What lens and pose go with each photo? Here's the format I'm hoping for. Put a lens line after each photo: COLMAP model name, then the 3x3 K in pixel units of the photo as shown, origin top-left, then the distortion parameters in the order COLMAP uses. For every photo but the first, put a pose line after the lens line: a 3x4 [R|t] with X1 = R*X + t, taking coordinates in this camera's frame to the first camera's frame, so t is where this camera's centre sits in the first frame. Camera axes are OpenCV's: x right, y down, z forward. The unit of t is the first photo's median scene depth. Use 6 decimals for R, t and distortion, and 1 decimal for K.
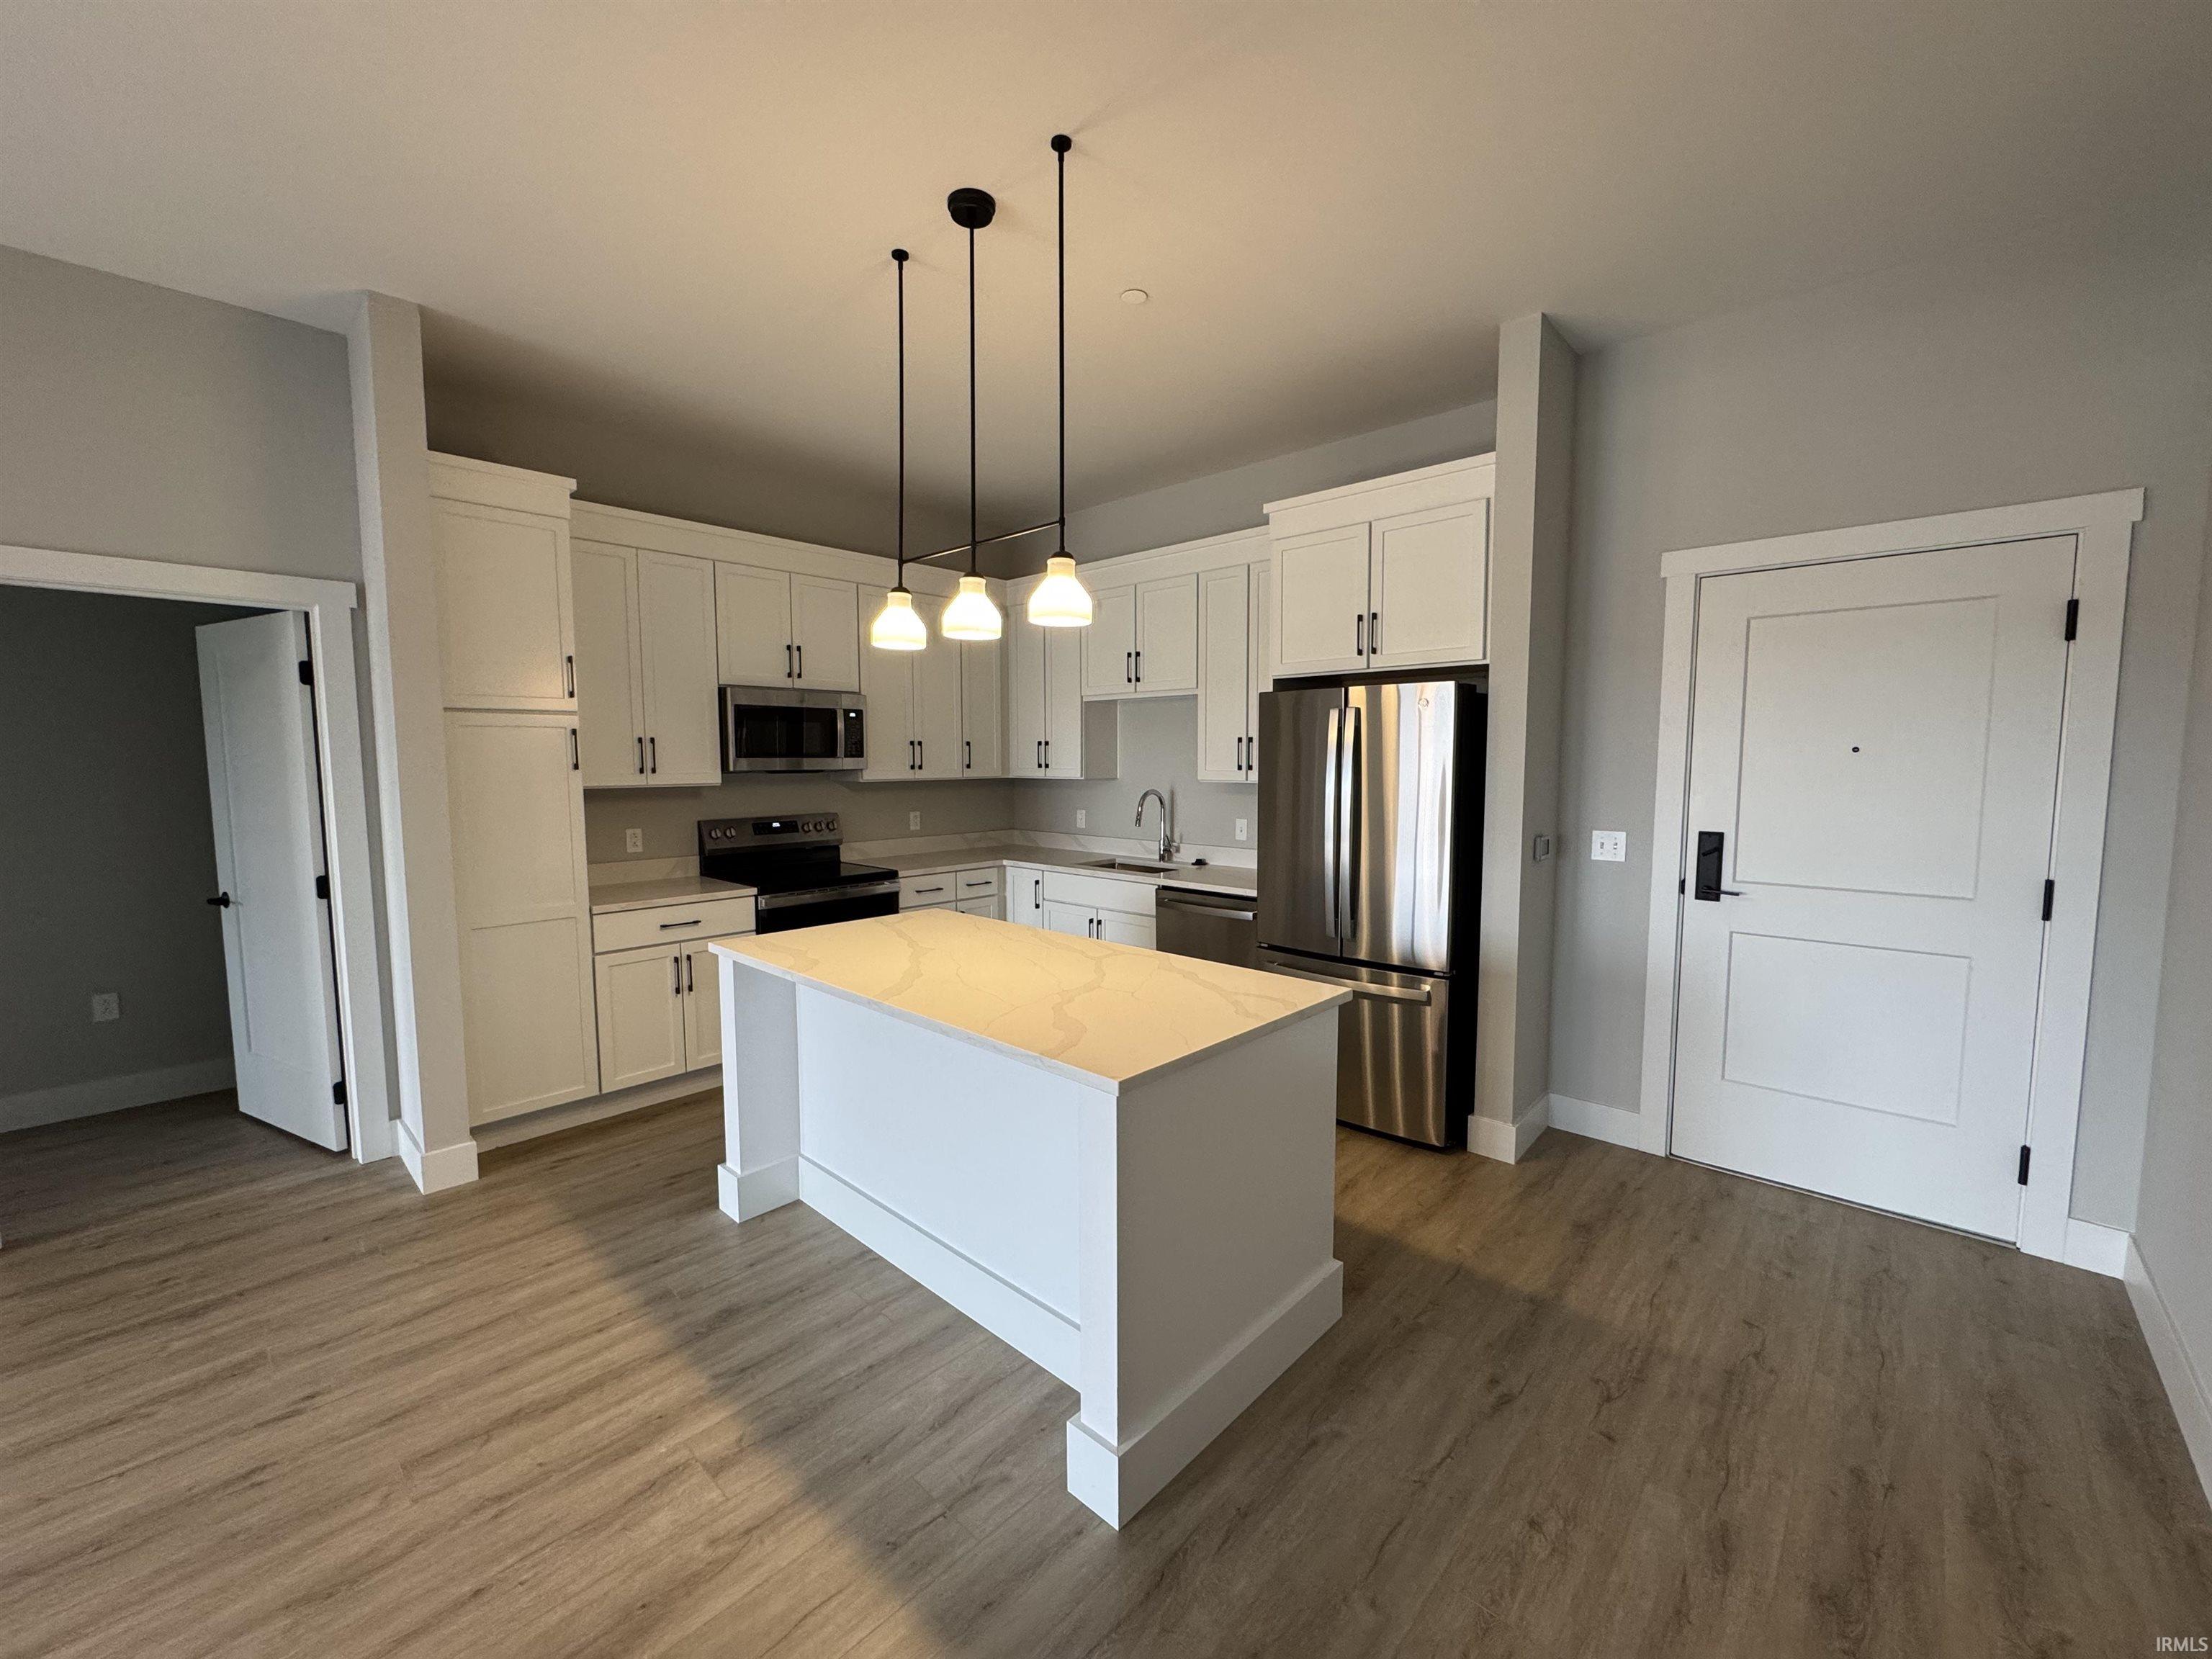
lens RADIAL K [[888.9, 0, 1105.3], [0, 888.9, 827.4], [0, 0, 1]] dist [-0.001245, -0.000582]
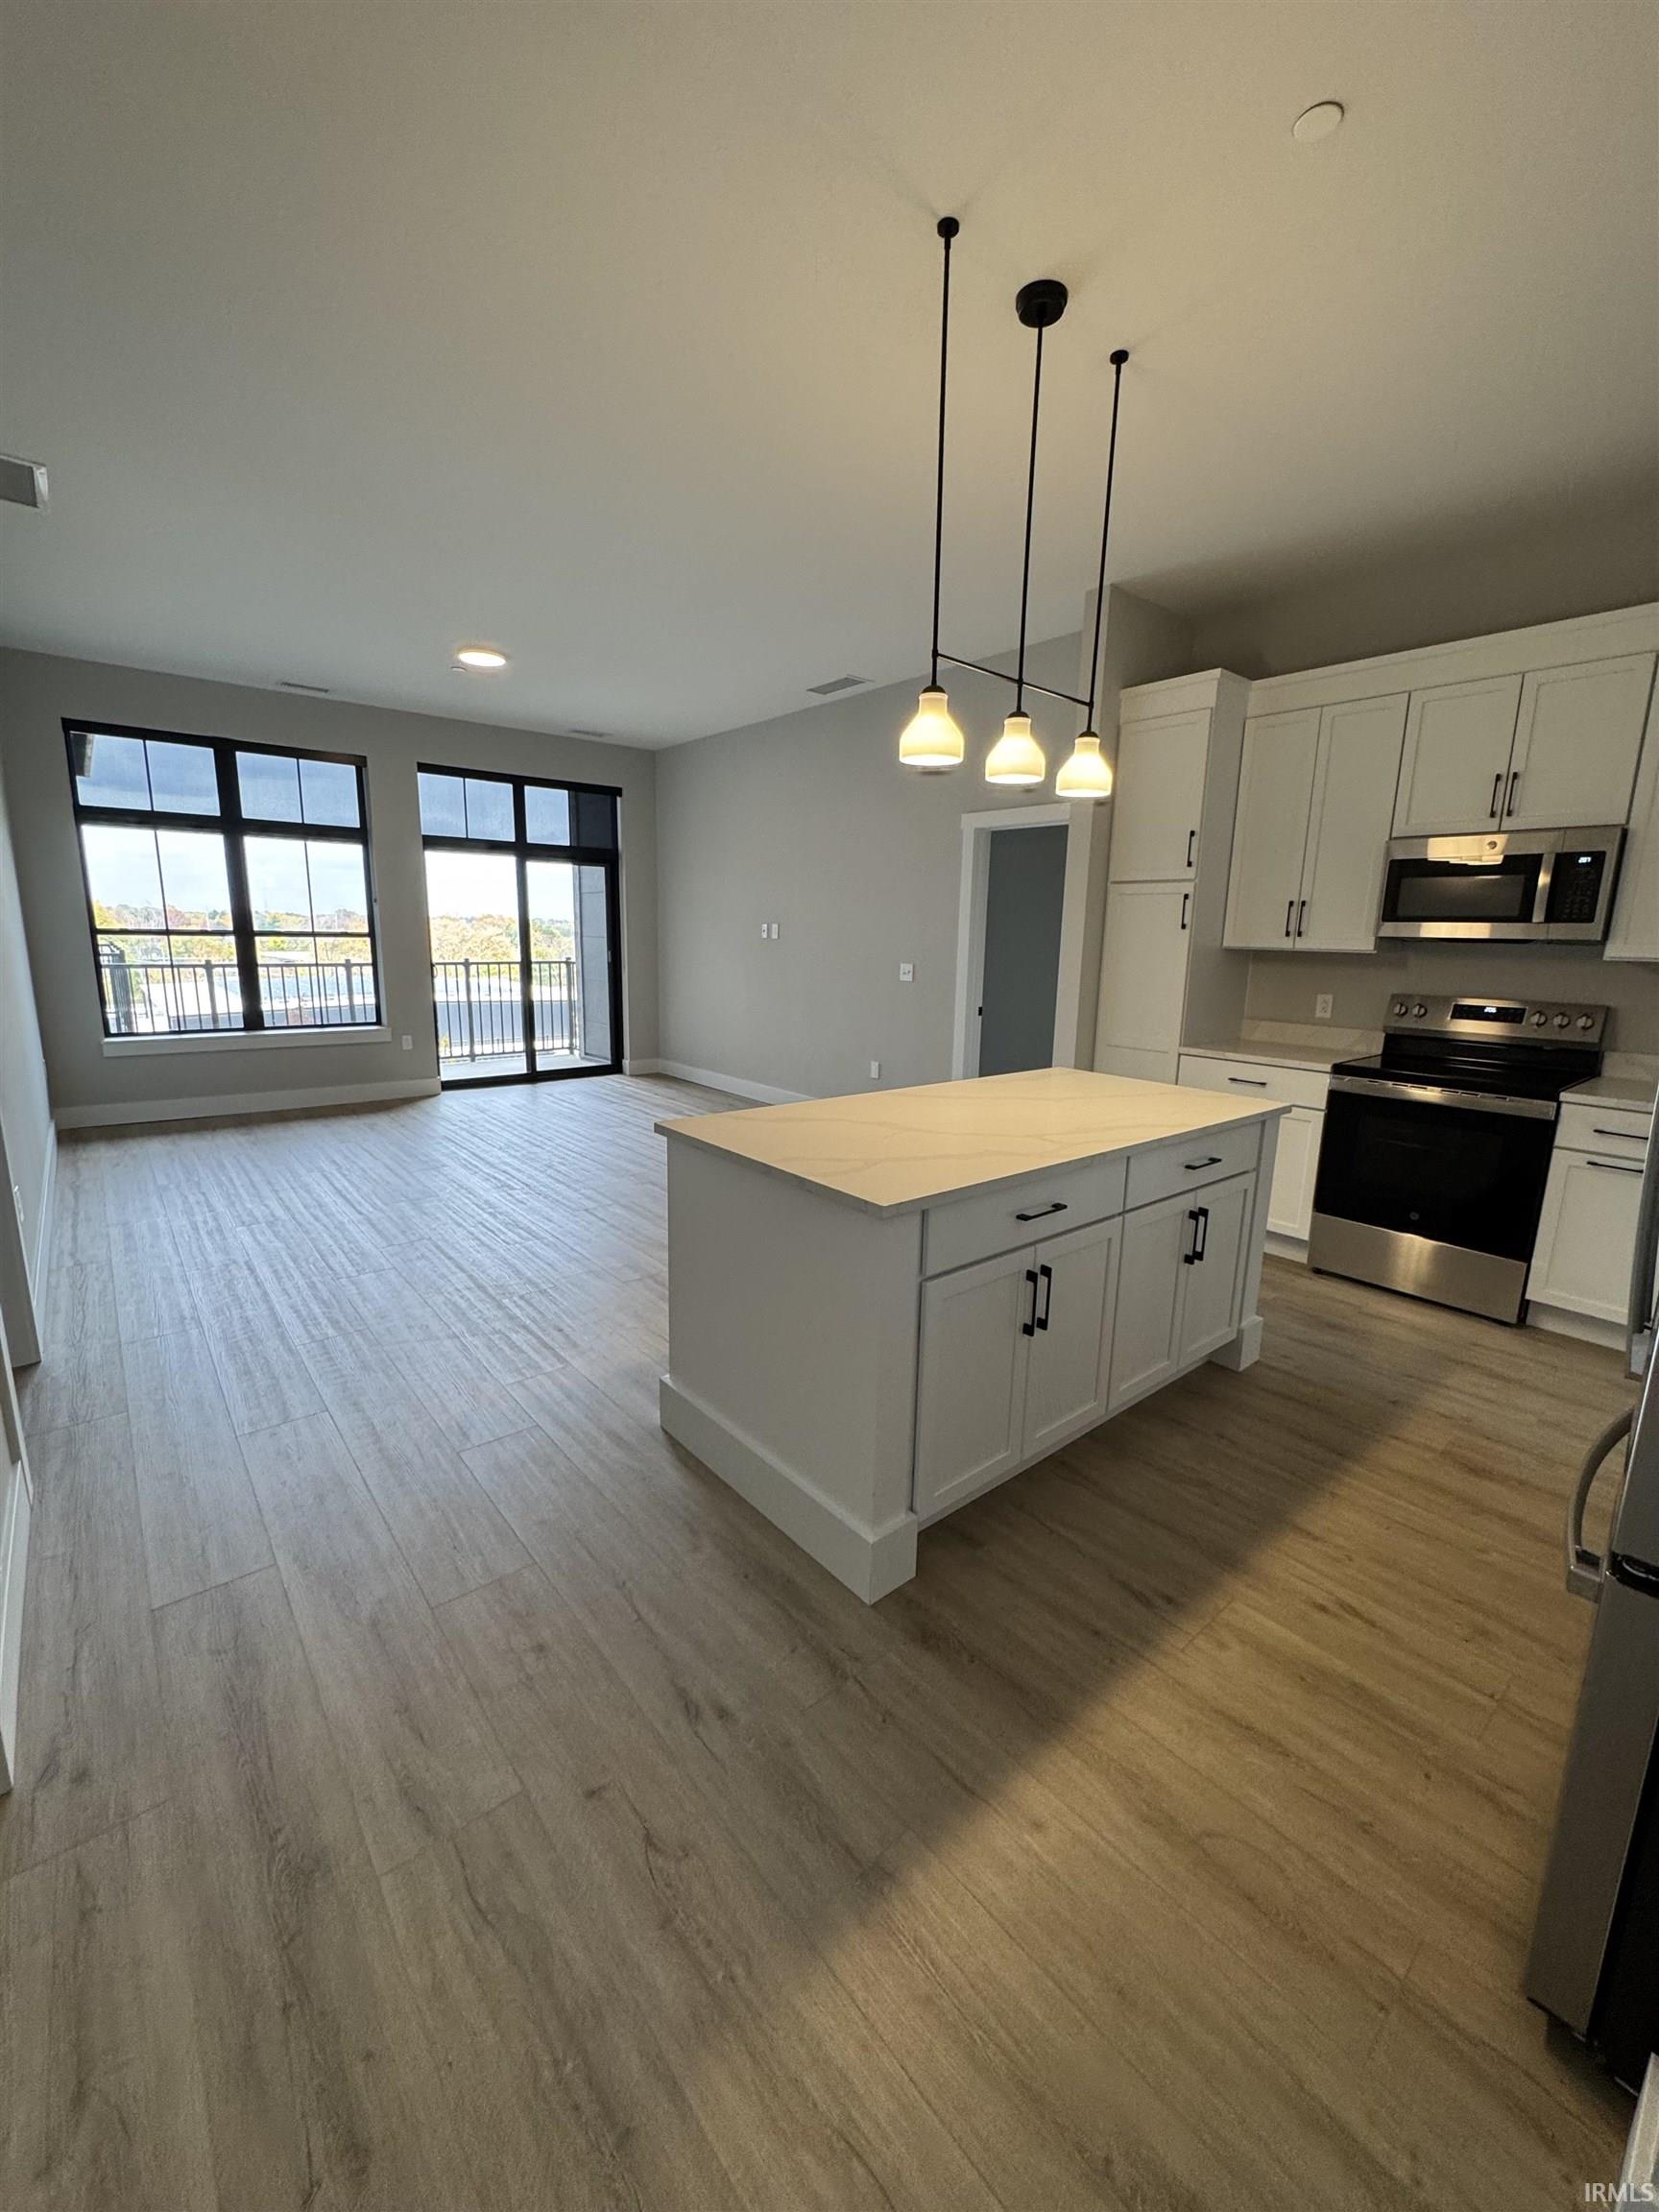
lens RADIAL K [[888.9, 0, 830.6], [0, 888.9, 1107.9], [0, 0, 1]] dist [-0.001245, -0.000582]
pose [[-0.130153, 0.192497, -0.972628, 1.032978], [-0.098066, 0.973663, 0.205825, -0.048036], [0.986632, 0.122170, -0.107848, 1.073214]]
